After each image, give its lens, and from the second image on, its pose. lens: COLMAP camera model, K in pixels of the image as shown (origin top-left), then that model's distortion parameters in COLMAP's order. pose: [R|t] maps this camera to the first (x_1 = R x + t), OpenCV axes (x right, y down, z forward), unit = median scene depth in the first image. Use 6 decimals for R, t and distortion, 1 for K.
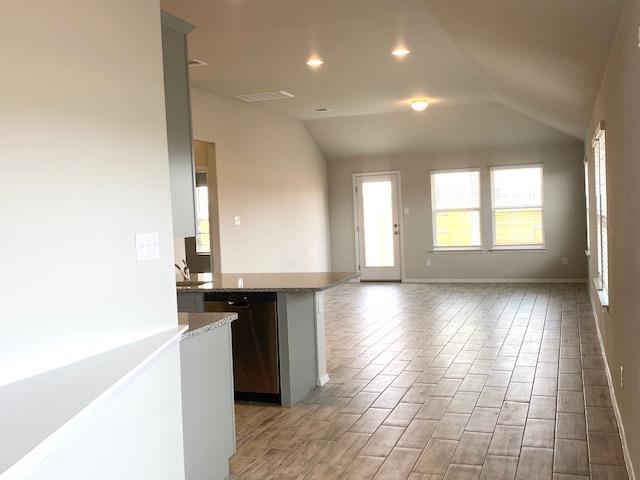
lens RADIAL K [[681.4, 0, 319.4], [0, 681.4, 230.3], [0, 0, 1]] dist [0.147575, -0.350736]
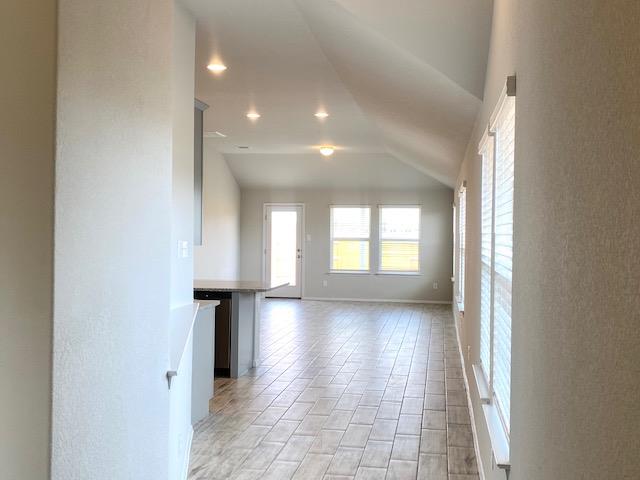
lens RADIAL K [[681.4, 0, 319.4], [0, 681.4, 230.3], [0, 0, 1]] dist [0.147575, -0.350736]
pose [[0.983824, 0.055050, 0.170472, -0.055818], [-0.048338, 0.997893, -0.043277, 0.008558], [-0.172495, 0.034337, 0.984412, -0.154862]]
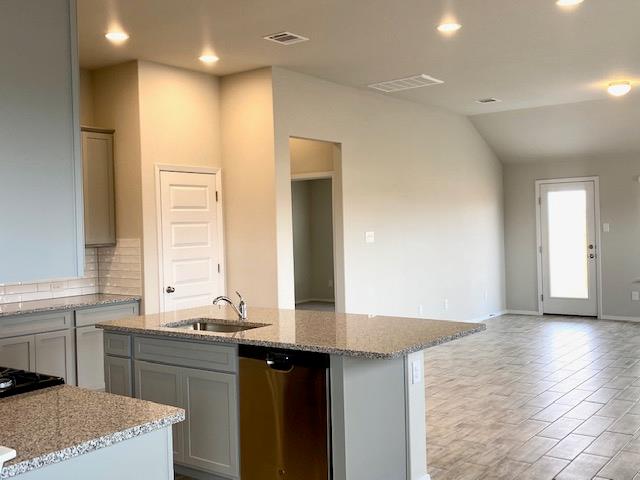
lens RADIAL K [[681.4, 0, 319.4], [0, 681.4, 230.3], [0, 0, 1]] dist [0.147575, -0.350736]
pose [[0.954428, 0.018588, -0.297863, 0.053059], [-0.023416, 0.999646, -0.012650, -0.008490], [0.297523, 0.019048, 0.954525, 0.157763]]
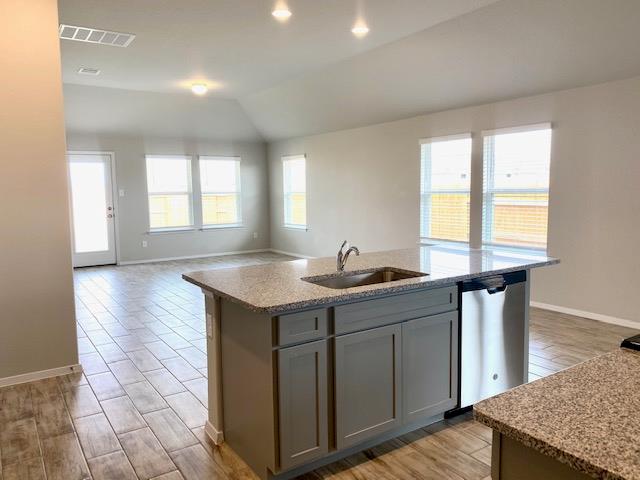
lens RADIAL K [[487.7, 0, 319.9], [0, 487.7, 236.7], [0, 0, 1]] dist [0.051698, -0.065602]
pose [[0.592434, -0.052504, 0.803906, -0.291525], [0.011816, 0.998333, 0.056495, -0.002501], [-0.805532, -0.023971, 0.592067, 0.362939]]
